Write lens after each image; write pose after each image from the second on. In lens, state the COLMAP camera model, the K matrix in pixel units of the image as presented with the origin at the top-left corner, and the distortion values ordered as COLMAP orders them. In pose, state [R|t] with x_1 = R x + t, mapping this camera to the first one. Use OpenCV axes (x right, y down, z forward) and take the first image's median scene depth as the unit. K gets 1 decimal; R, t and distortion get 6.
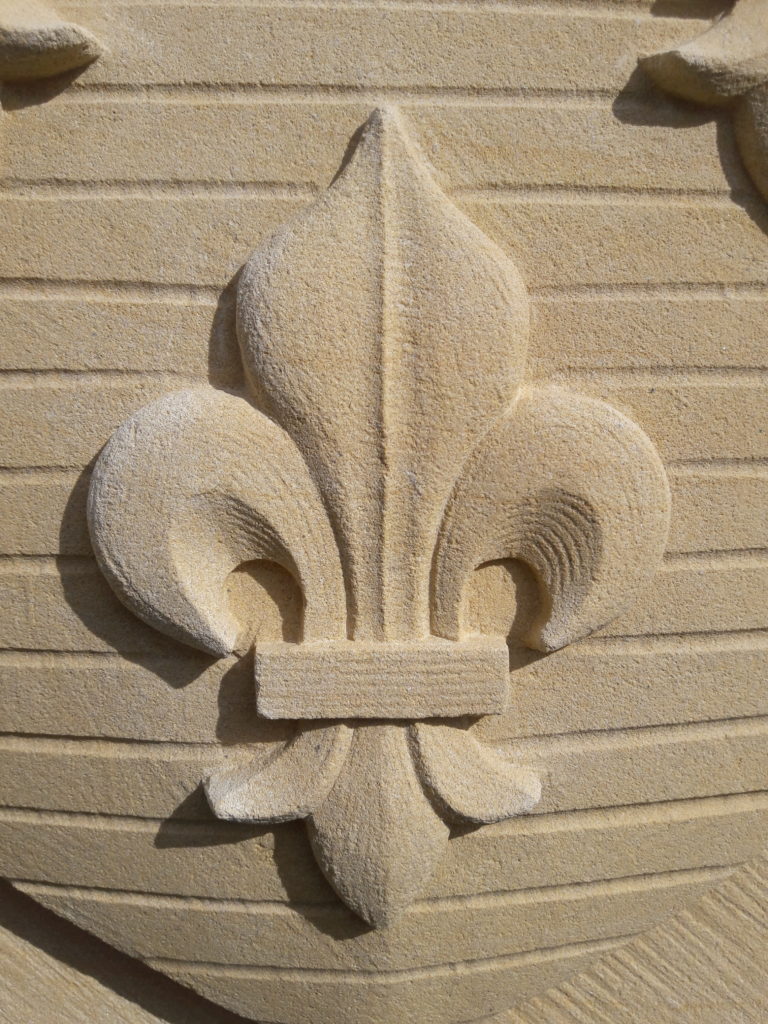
lens RADIAL K [[848.3, 0, 384.0], [0, 848.3, 512.0], [0, 0, 1]] dist [0.218363, -0.606922]
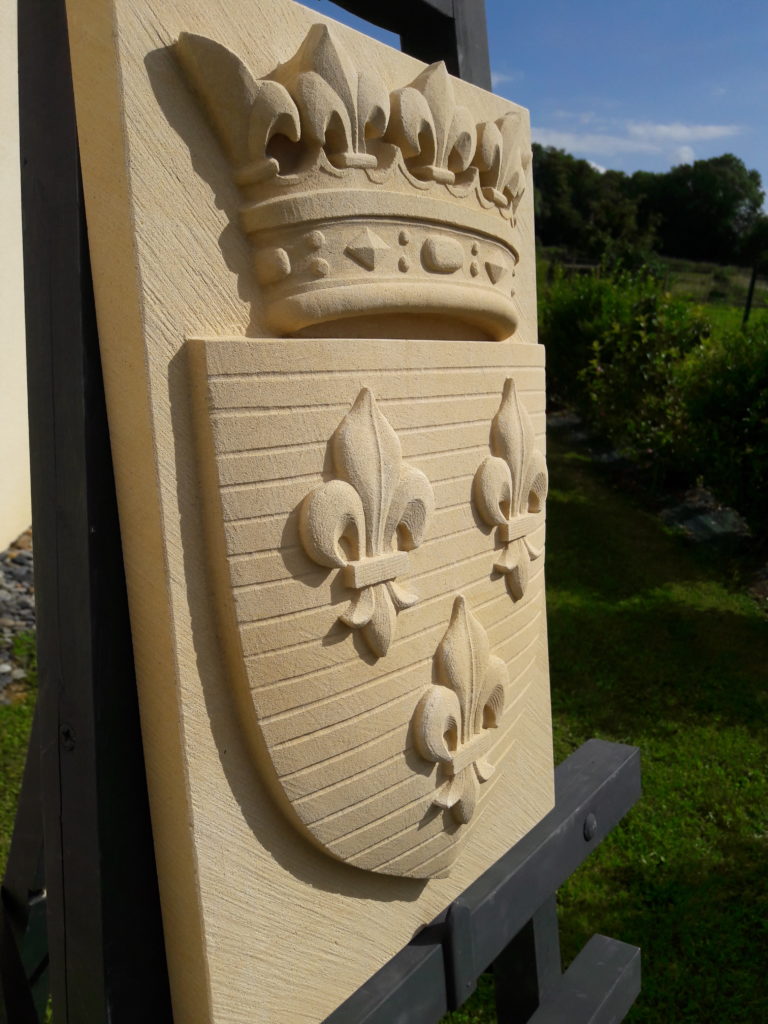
lens RADIAL K [[848.3, 0, 384.0], [0, 848.3, 512.0], [0, 0, 1]] dist [0.218363, -0.606922]
pose [[0.636470, -0.146721, 0.757218, -2.726772], [0.108815, 0.989002, 0.100169, -1.158336], [-0.763587, 0.018642, 0.645436, -1.014568]]
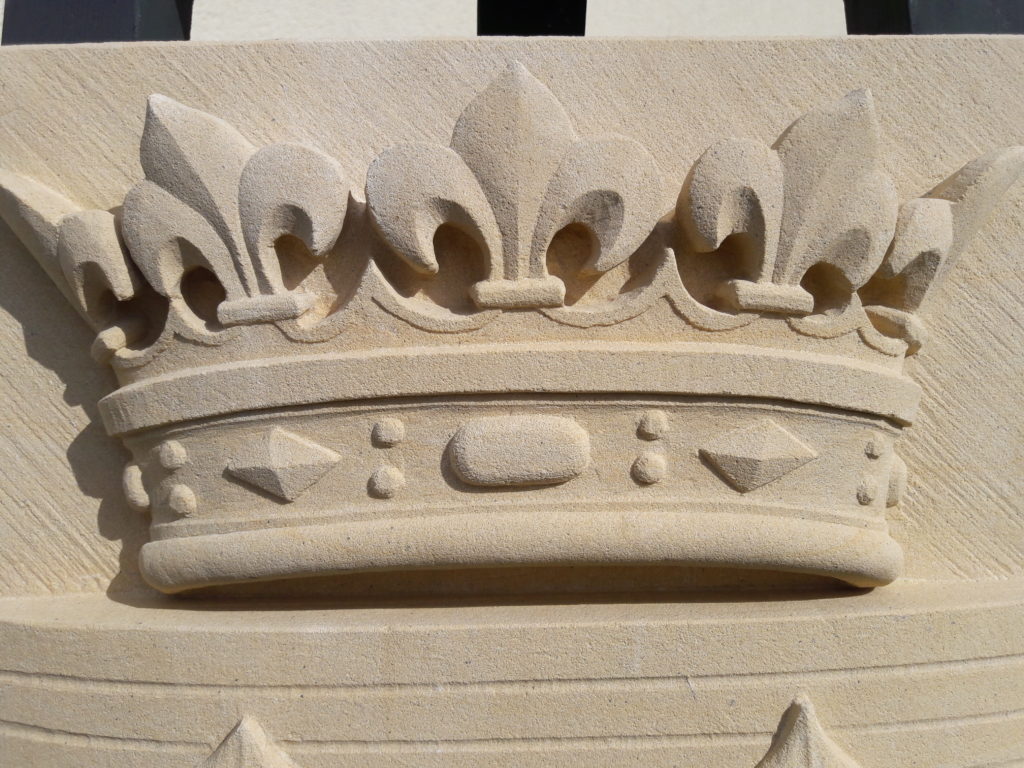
lens RADIAL K [[851.3, 0, 512.0], [0, 851.3, 384.0], [0, 0, 1]] dist [0.054328, -0.133355]
pose [[0.999621, -0.017993, -0.020858, 0.012895], [0.017268, 0.999258, -0.034420, -1.833871], [0.021462, 0.034047, 0.999190, -0.631707]]
